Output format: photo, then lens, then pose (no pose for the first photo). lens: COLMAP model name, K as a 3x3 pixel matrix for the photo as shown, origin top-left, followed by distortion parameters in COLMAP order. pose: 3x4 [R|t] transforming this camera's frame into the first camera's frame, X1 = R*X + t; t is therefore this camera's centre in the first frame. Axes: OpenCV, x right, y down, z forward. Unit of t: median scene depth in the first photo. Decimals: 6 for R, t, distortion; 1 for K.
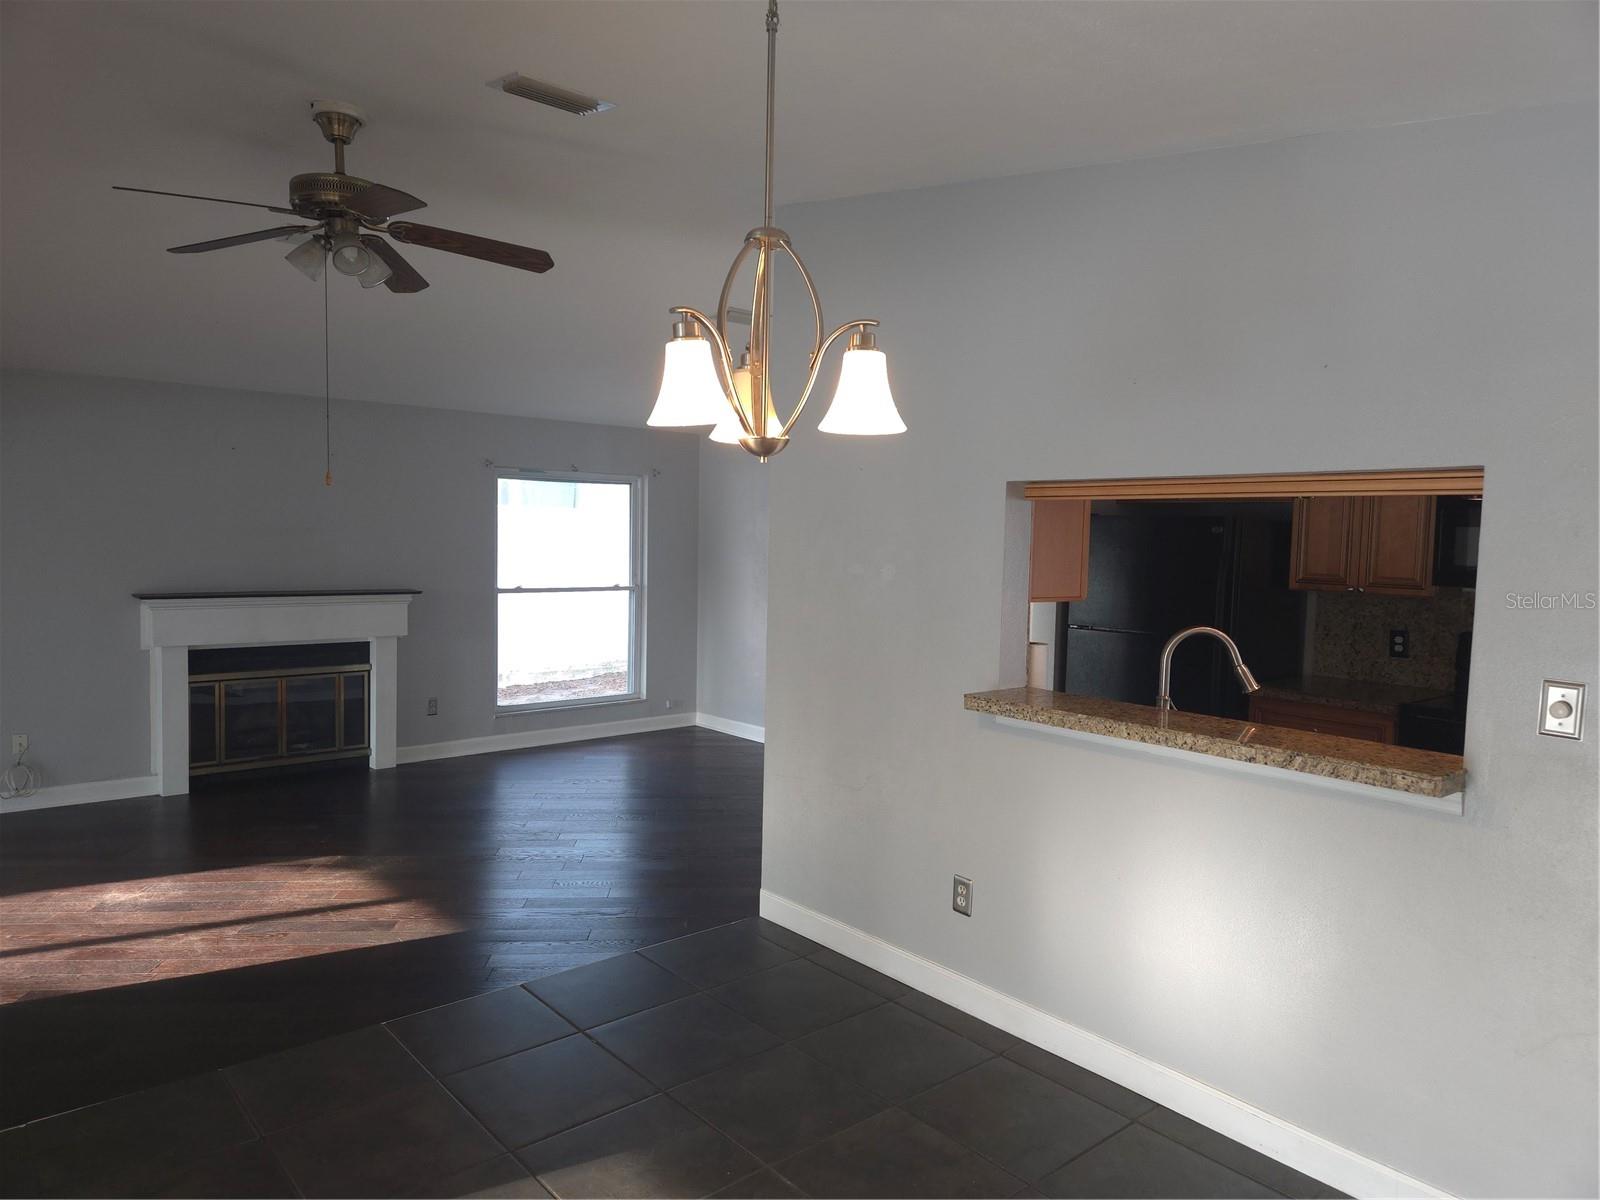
lens RADIAL K [[1065.2, 0, 801.3], [0, 1065.2, 599.4], [0, 0, 1]] dist [0.069503, -0.052950]
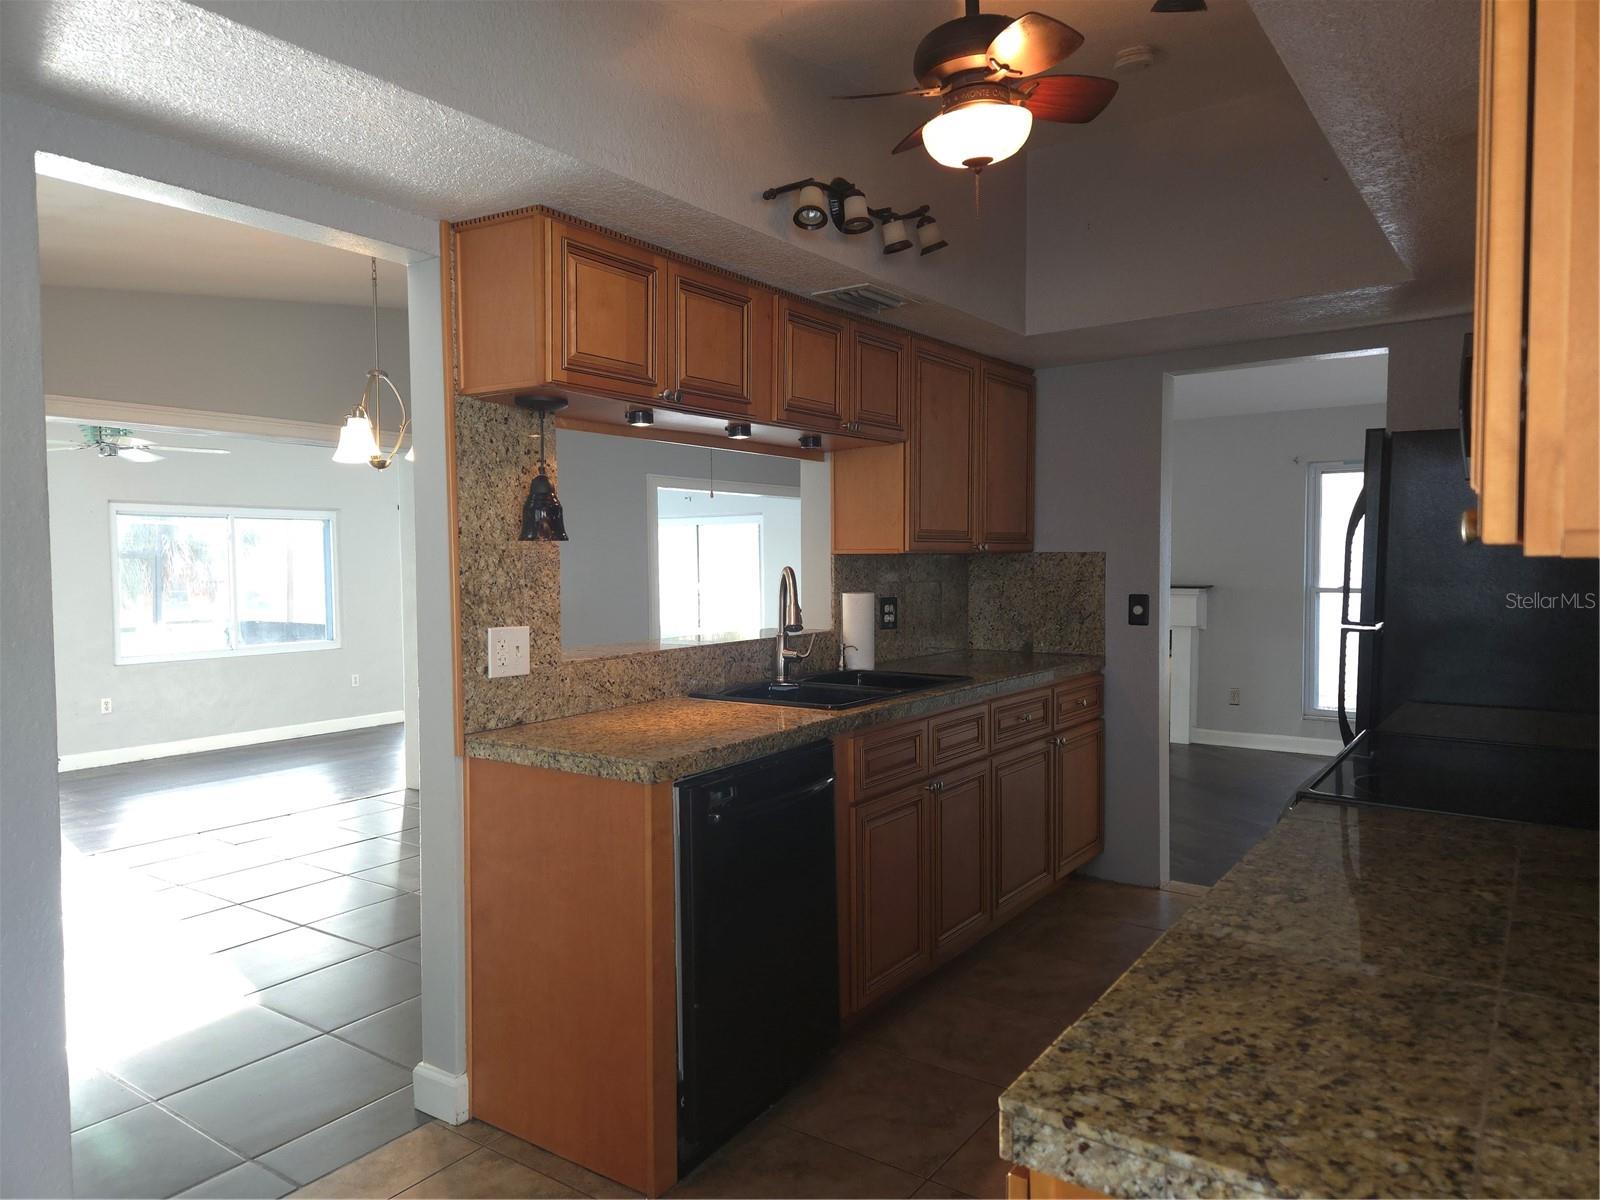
lens RADIAL K [[1065.2, 0, 798.9], [0, 1065.2, 606.6], [0, 0, 1]] dist [0.069503, -0.052950]
pose [[0.244781, 0.020025, -0.969372, 0.648386], [-0.049773, 0.998728, 0.008063, 0.026853], [0.968300, 0.046275, 0.245467, 0.355083]]
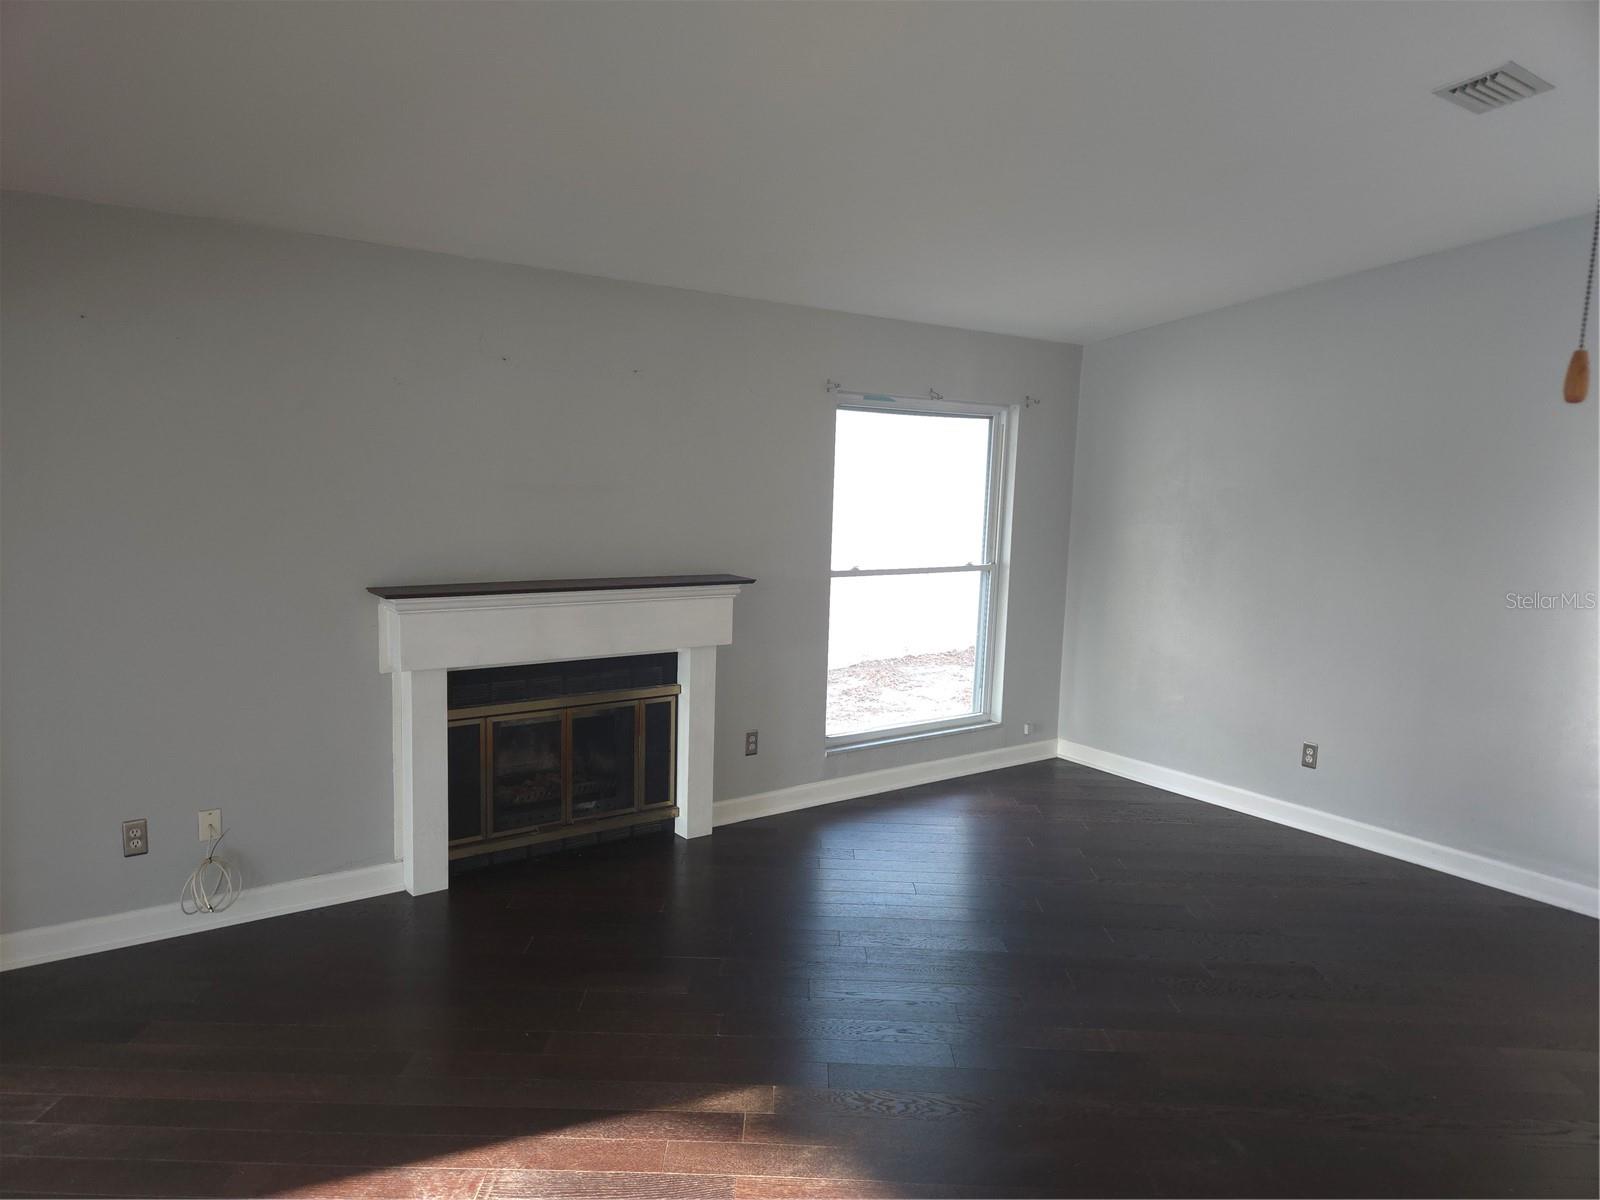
lens RADIAL K [[1065.2, 0, 791.1], [0, 1065.2, 616.3], [0, 0, 1]] dist [0.069503, -0.052950]
pose [[0.996251, 0.017401, -0.084738, -0.294286], [-0.011690, 0.997655, 0.067434, -0.031646], [0.085713, -0.066191, 0.994119, 0.365849]]
